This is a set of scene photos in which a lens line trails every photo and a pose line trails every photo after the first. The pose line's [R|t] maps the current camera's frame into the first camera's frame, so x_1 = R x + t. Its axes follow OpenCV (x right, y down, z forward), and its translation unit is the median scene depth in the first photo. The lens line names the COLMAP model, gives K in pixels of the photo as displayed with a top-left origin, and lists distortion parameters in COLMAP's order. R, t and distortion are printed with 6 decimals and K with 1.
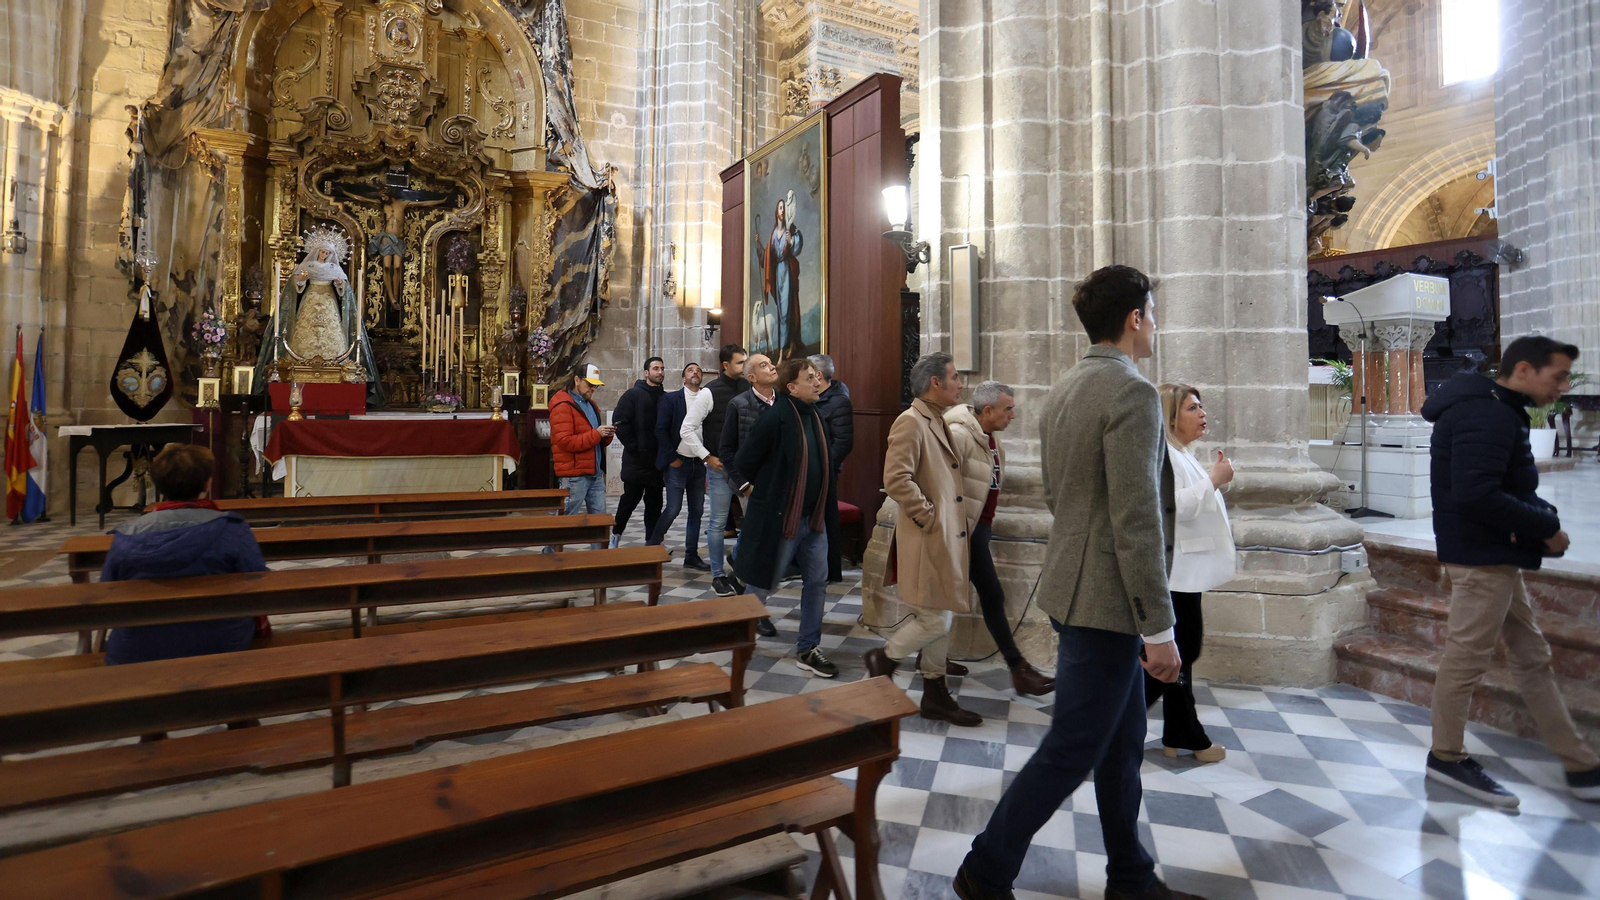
lens RADIAL K [[773.5, 0, 797.9], [0, 773.5, 373.8], [0, 0, 1]] dist [-0.070070, 0.027660]
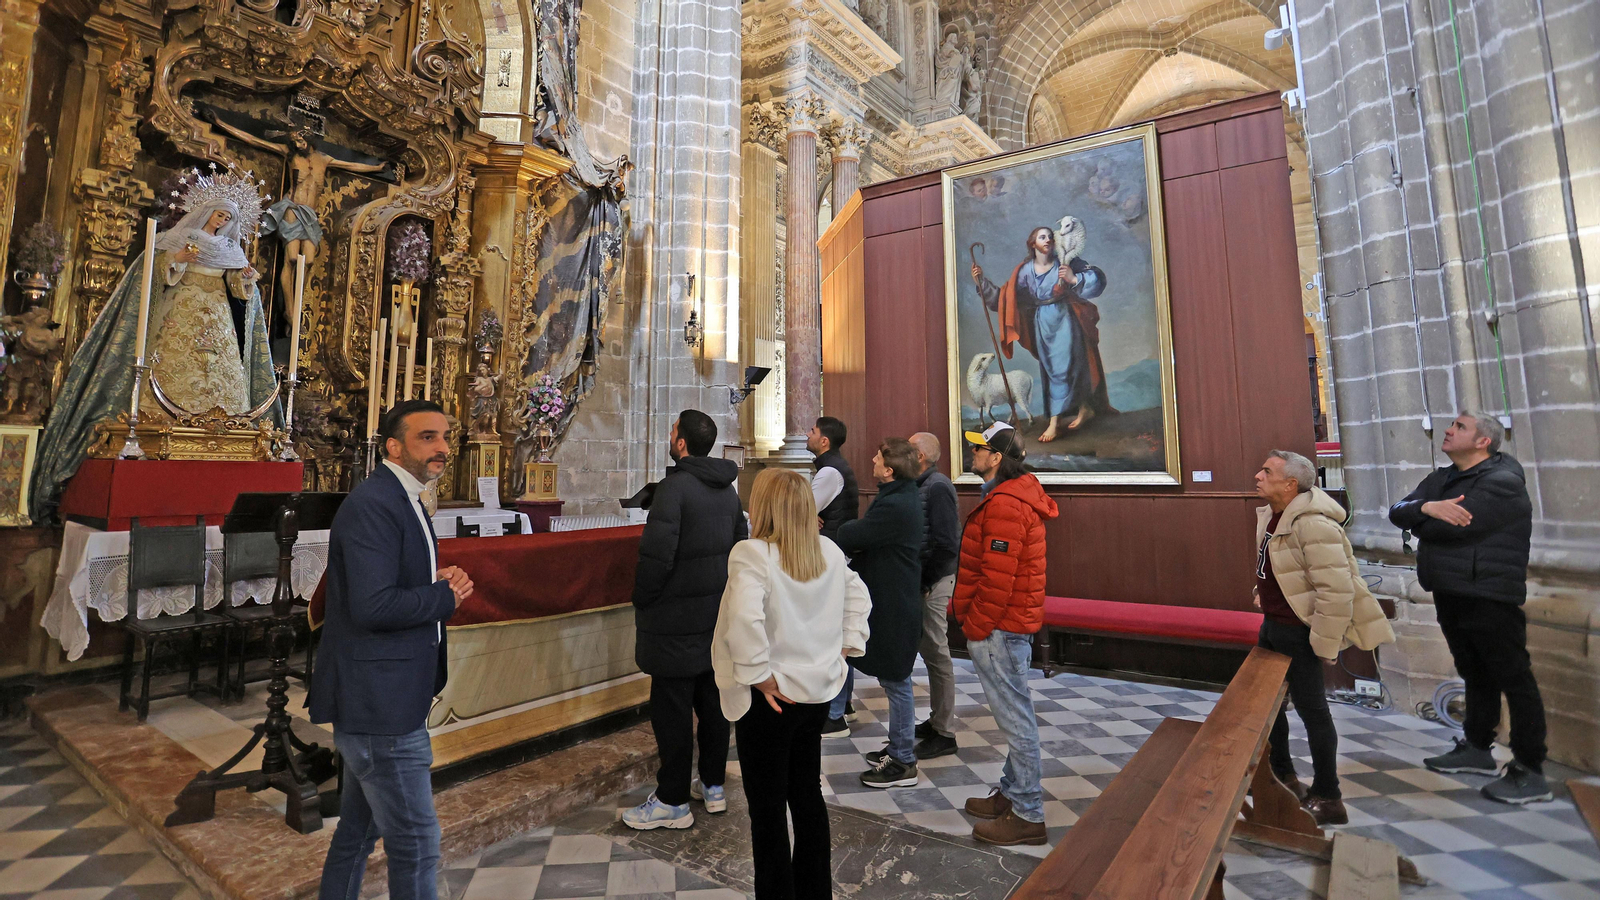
lens RADIAL K [[773.5, 0, 797.9], [0, 773.5, 373.8], [0, 0, 1]] dist [-0.070070, 0.027660]
pose [[0.897884, 0.046308, 0.437790, -0.404993], [-0.004484, 0.995363, -0.096090, 0.000358], [-0.440210, 0.084315, 0.893928, 0.292525]]
